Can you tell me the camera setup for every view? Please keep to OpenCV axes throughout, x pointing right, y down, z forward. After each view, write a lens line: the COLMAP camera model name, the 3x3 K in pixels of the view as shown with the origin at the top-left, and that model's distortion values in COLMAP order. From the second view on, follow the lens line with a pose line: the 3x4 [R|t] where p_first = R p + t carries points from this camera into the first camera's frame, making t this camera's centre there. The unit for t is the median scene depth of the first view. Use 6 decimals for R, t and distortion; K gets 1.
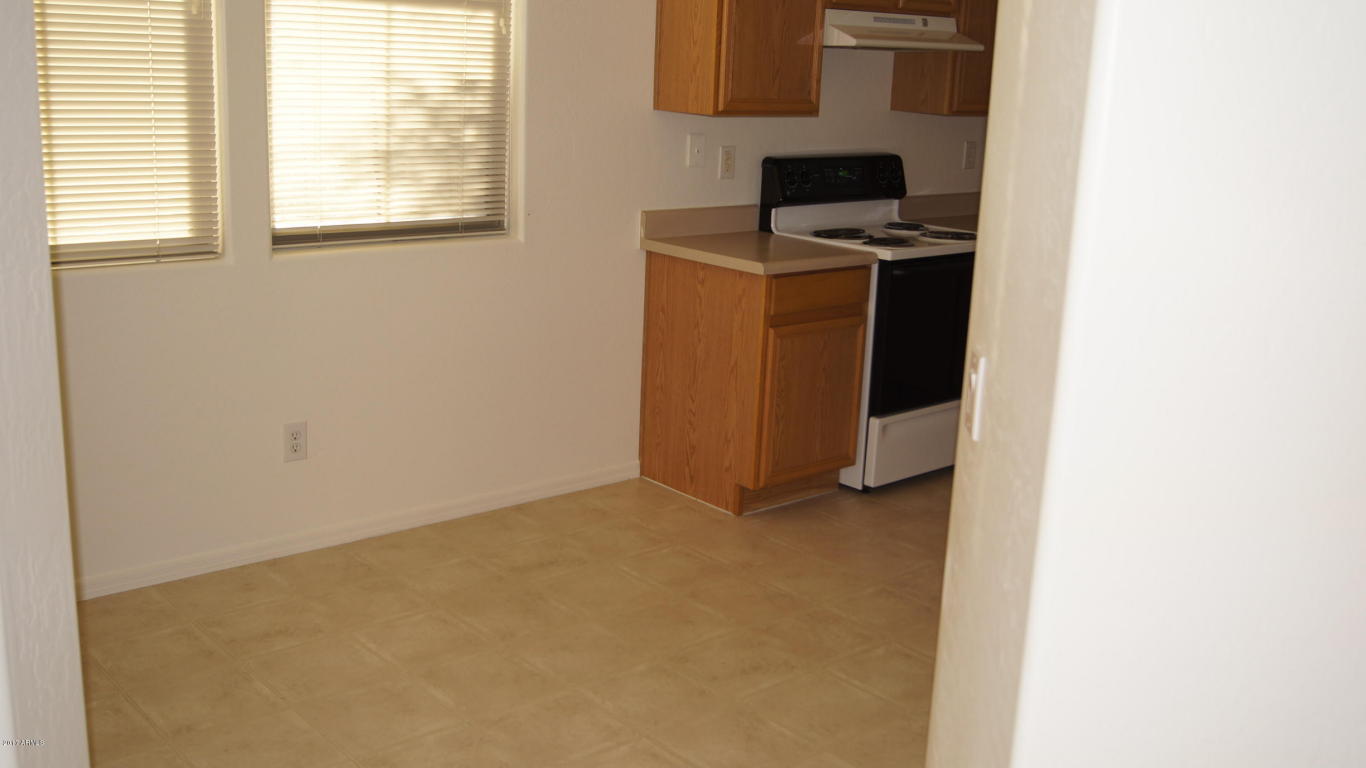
lens RADIAL K [[1340.6, 0, 683.0], [0, 1340.6, 384.0], [0, 0, 1]] dist [0.007638, 0.001908]
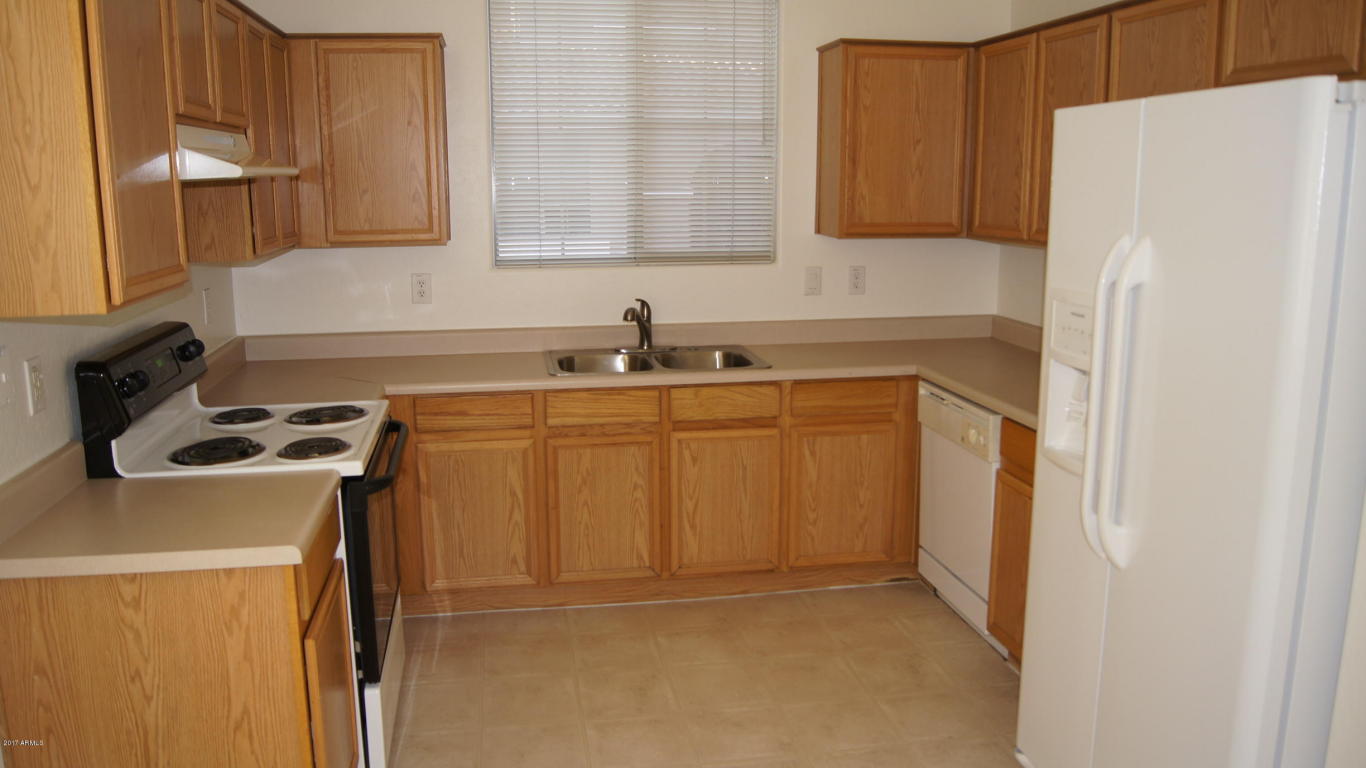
lens RADIAL K [[1061.4, 0, 683.0], [0, 1061.4, 384.0], [0, 0, 1]] dist [-0.086445, 0.013072]
pose [[0.518936, -0.207545, 0.829235, -0.206148], [0.230468, 0.968124, 0.098080, -0.153342], [-0.823158, 0.140215, 0.550227, 0.549819]]
